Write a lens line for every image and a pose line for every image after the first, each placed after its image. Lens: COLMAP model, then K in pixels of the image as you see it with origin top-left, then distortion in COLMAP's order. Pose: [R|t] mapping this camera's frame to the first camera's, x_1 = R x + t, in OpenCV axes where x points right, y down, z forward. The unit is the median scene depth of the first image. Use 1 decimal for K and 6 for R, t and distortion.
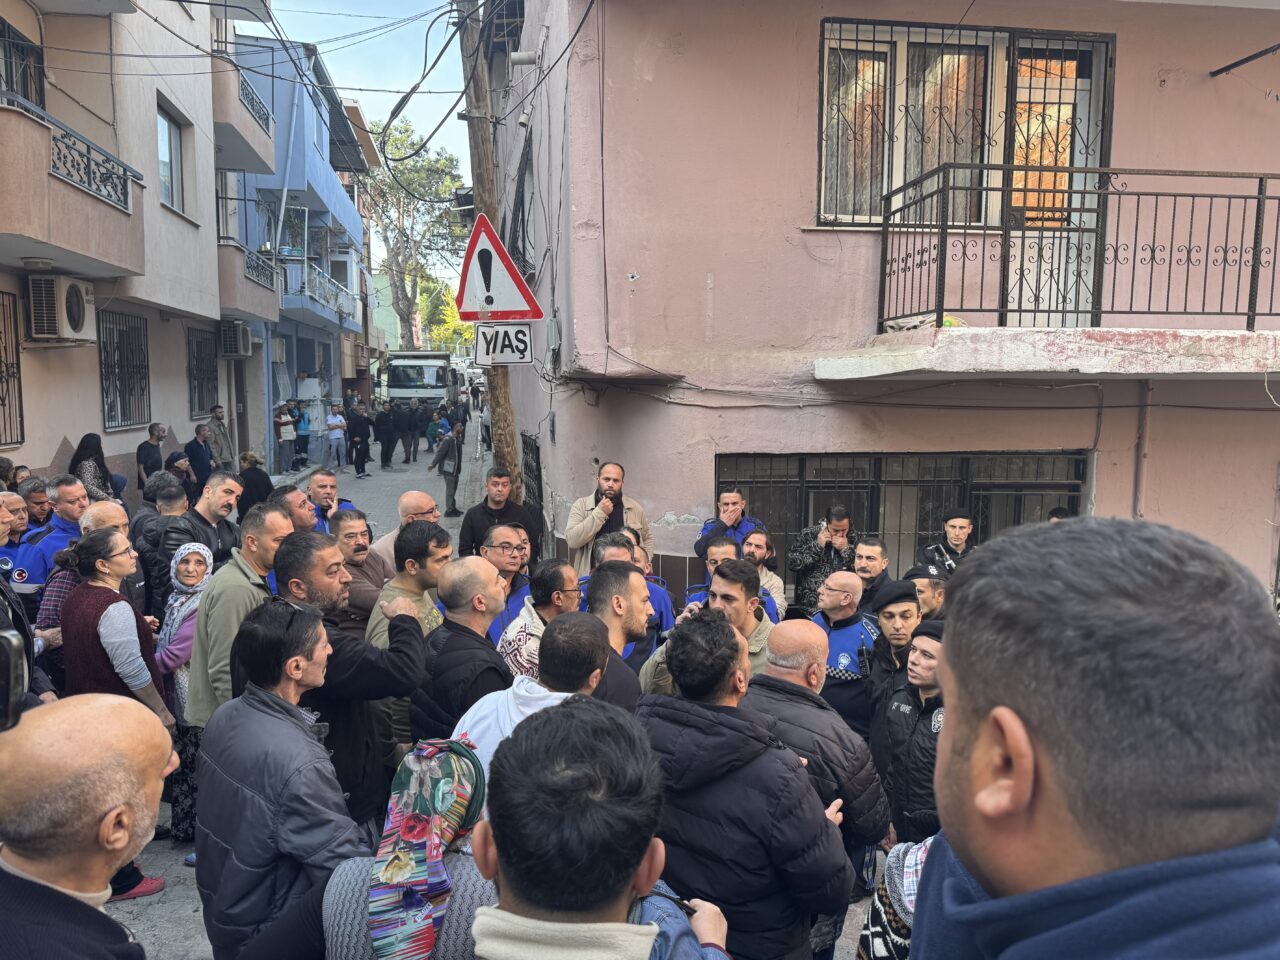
lens RADIAL K [[904.2, 0, 638.2], [0, 904.2, 494.5], [0, 0, 1]] dist [0.001779, -0.005330]
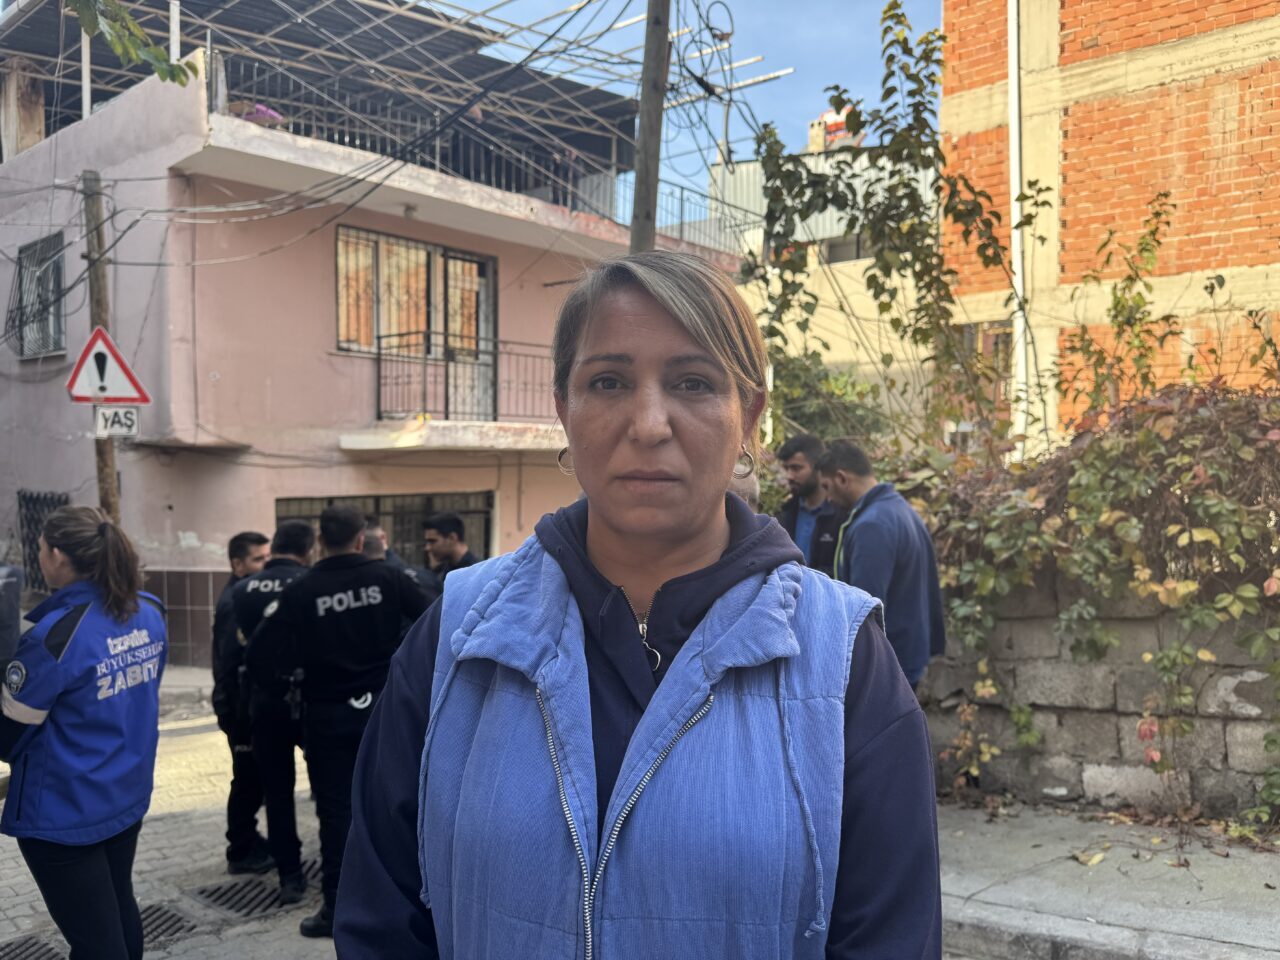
lens RADIAL K [[904.2, 0, 638.2], [0, 904.2, 494.5], [0, 0, 1]] dist [0.001779, -0.005330]
pose [[0.778344, -0.023610, 0.627394, -0.386300], [0.058303, 0.997693, -0.034786, 0.036006], [-0.625125, 0.063654, 0.777925, -0.530439]]
